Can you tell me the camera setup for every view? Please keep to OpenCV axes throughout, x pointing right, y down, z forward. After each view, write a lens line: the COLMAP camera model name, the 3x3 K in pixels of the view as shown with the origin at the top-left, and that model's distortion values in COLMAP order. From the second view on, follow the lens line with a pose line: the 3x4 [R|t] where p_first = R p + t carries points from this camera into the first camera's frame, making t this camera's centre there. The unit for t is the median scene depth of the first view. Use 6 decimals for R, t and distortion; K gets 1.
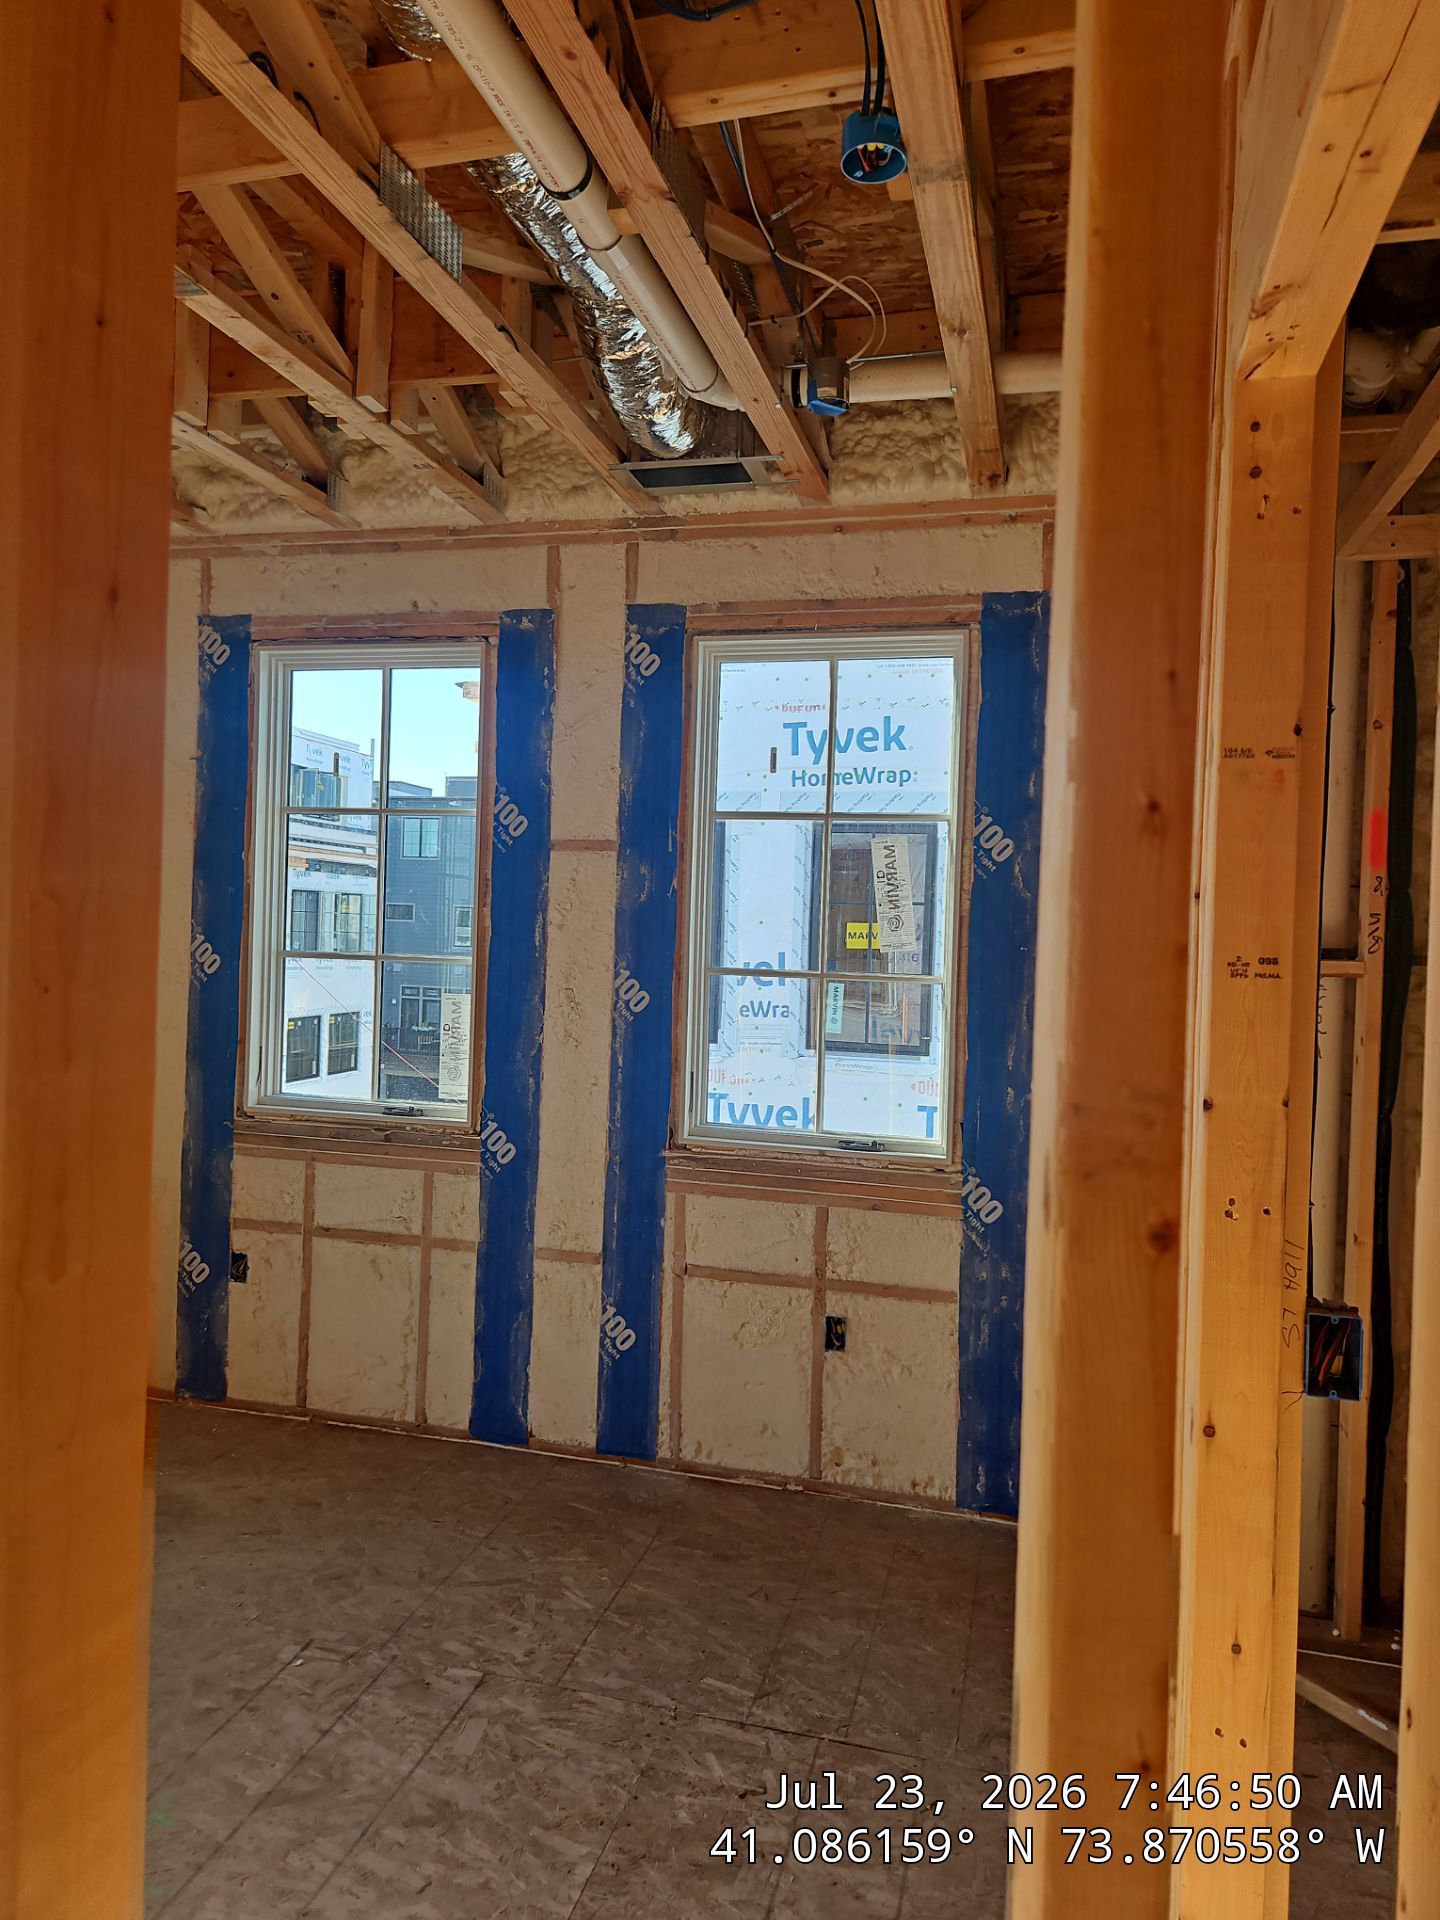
lens RADIAL K [[1265.0, 0, 711.2], [0, 1265.0, 960.8], [0, 0, 1]] dist [0.063182, -0.050859]
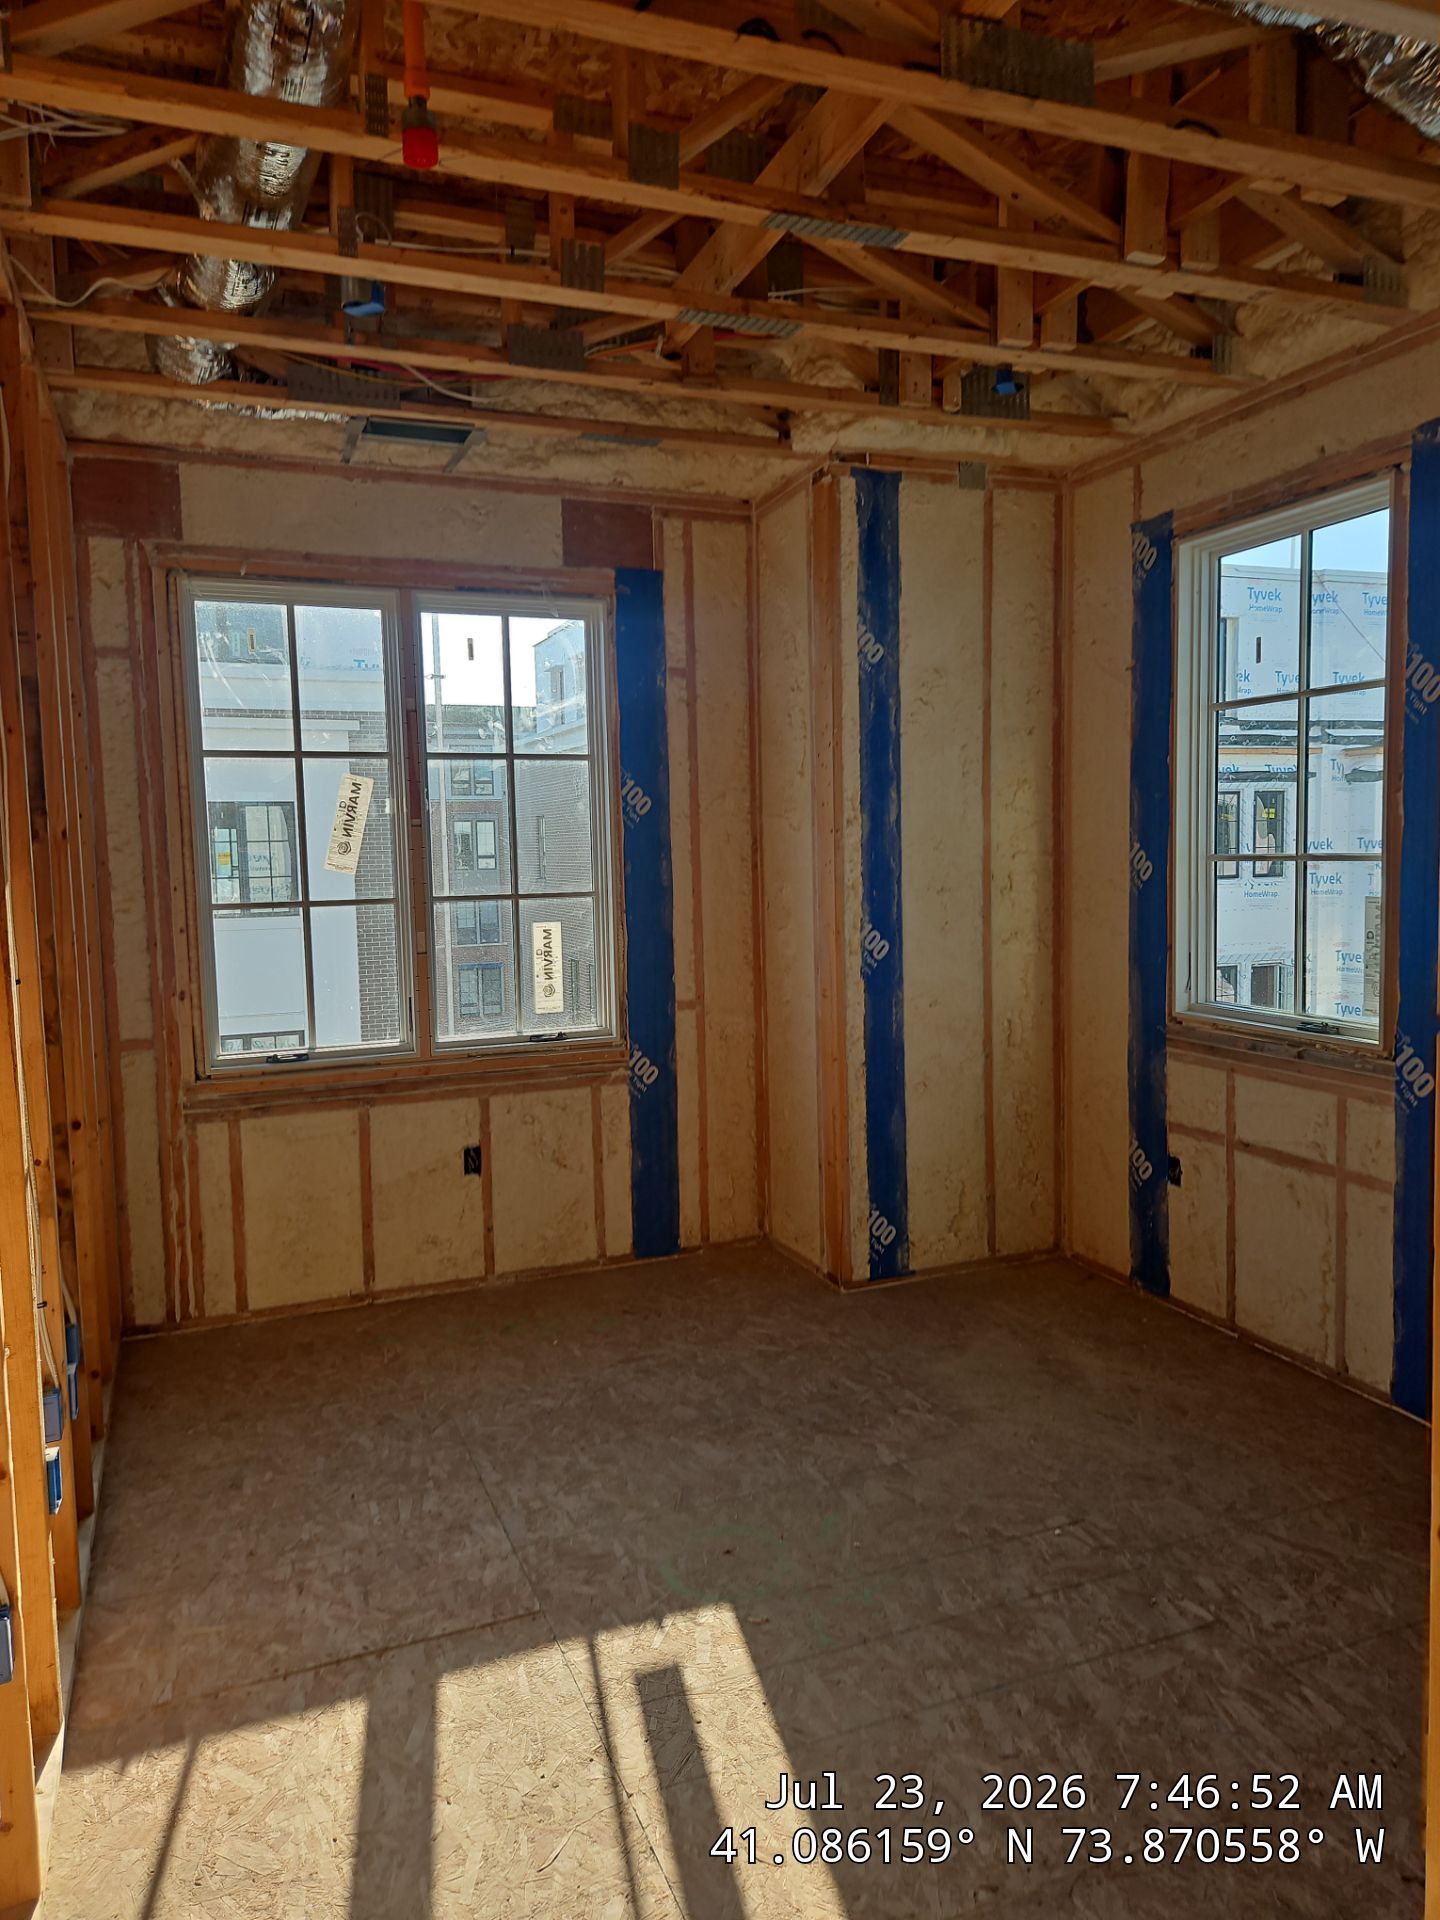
lens RADIAL K [[1265.0, 0, 711.2], [0, 1265.0, 960.8], [0, 0, 1]] dist [0.063182, -0.050859]
pose [[0.614285, 0.026148, -0.788651, 0.208001], [0.024725, 0.998322, 0.052359, 0.013318], [0.788696, -0.051662, 0.612608, 0.107214]]
